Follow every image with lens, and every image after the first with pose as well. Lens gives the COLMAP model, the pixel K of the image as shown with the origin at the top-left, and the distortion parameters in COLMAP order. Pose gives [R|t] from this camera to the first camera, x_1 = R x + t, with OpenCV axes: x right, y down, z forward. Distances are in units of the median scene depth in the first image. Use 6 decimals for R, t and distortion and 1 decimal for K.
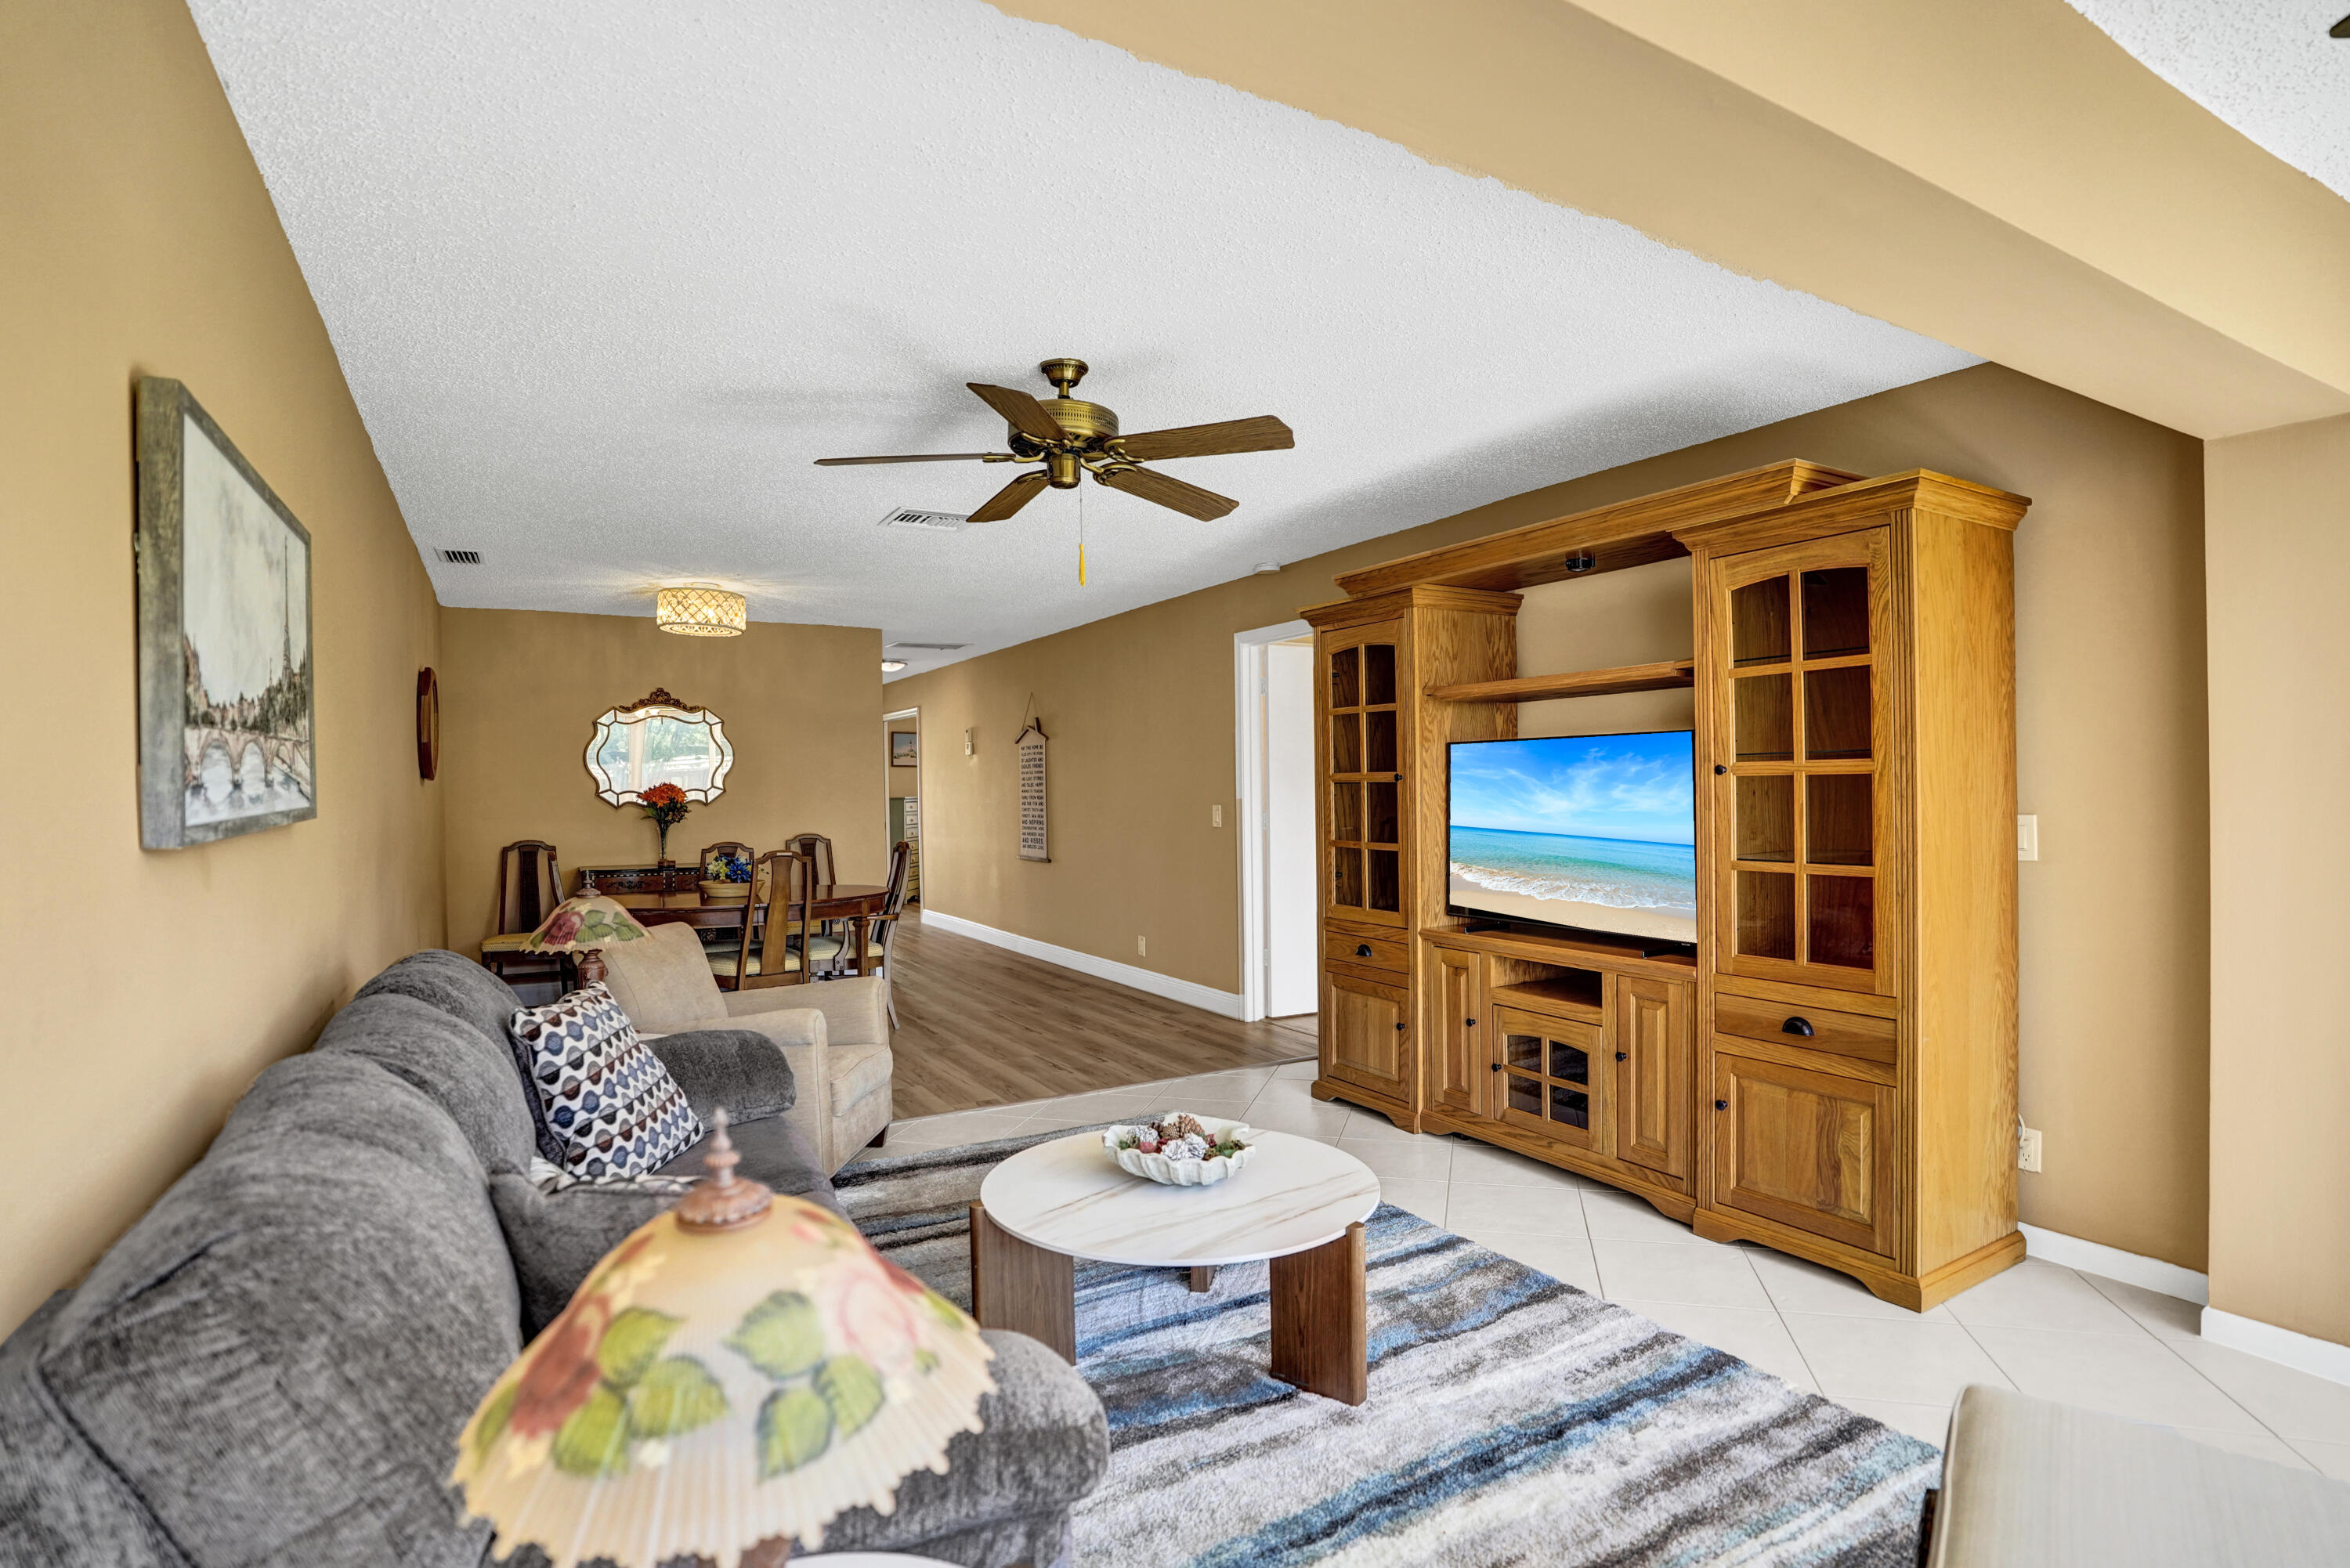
lens RADIAL K [[1163.7, 0, 1179.9], [0, 1163.7, 782.8], [0, 0, 1]] dist [-0.054556, 0.011643]
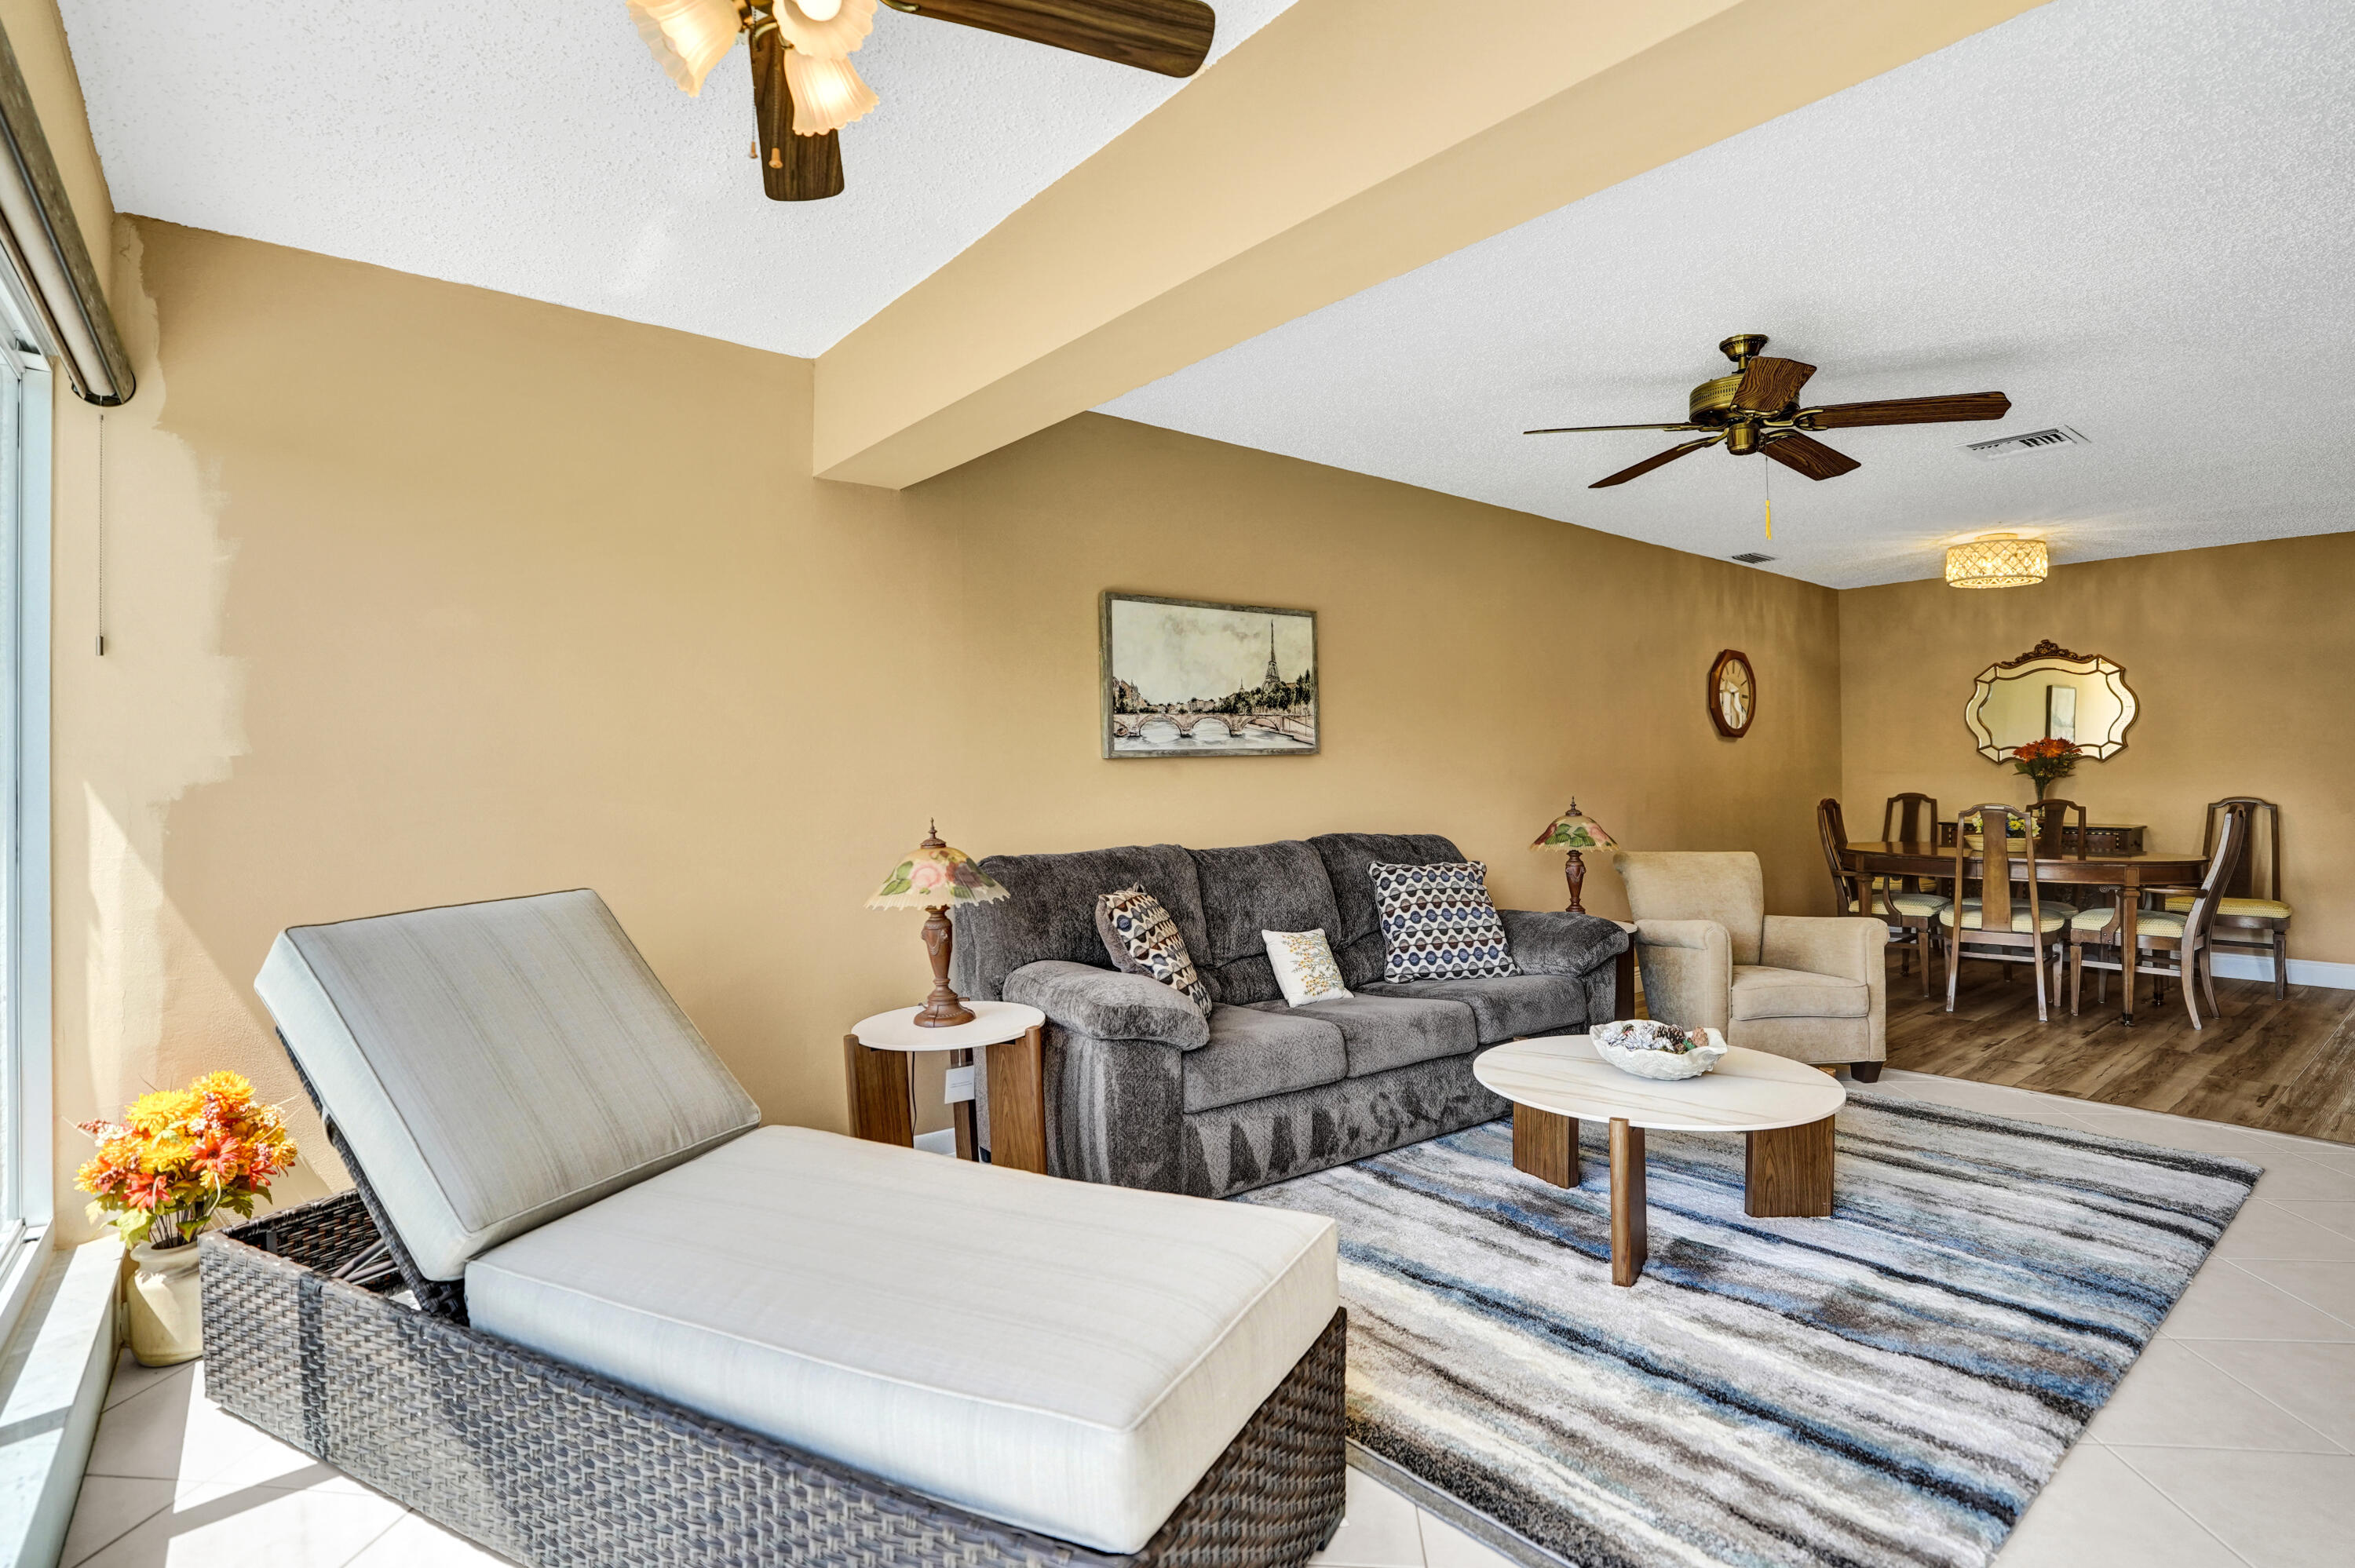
lens RADIAL K [[1166.1, 0, 1190.1], [0, 1166.1, 772.4], [0, 0, 1]] dist [-0.054556, 0.011643]
pose [[0.169315, 0.013409, -0.985471, 1.041553], [0.006954, 0.999866, 0.014799, 0.027056], [0.985537, -0.009358, 0.169199, 0.368223]]
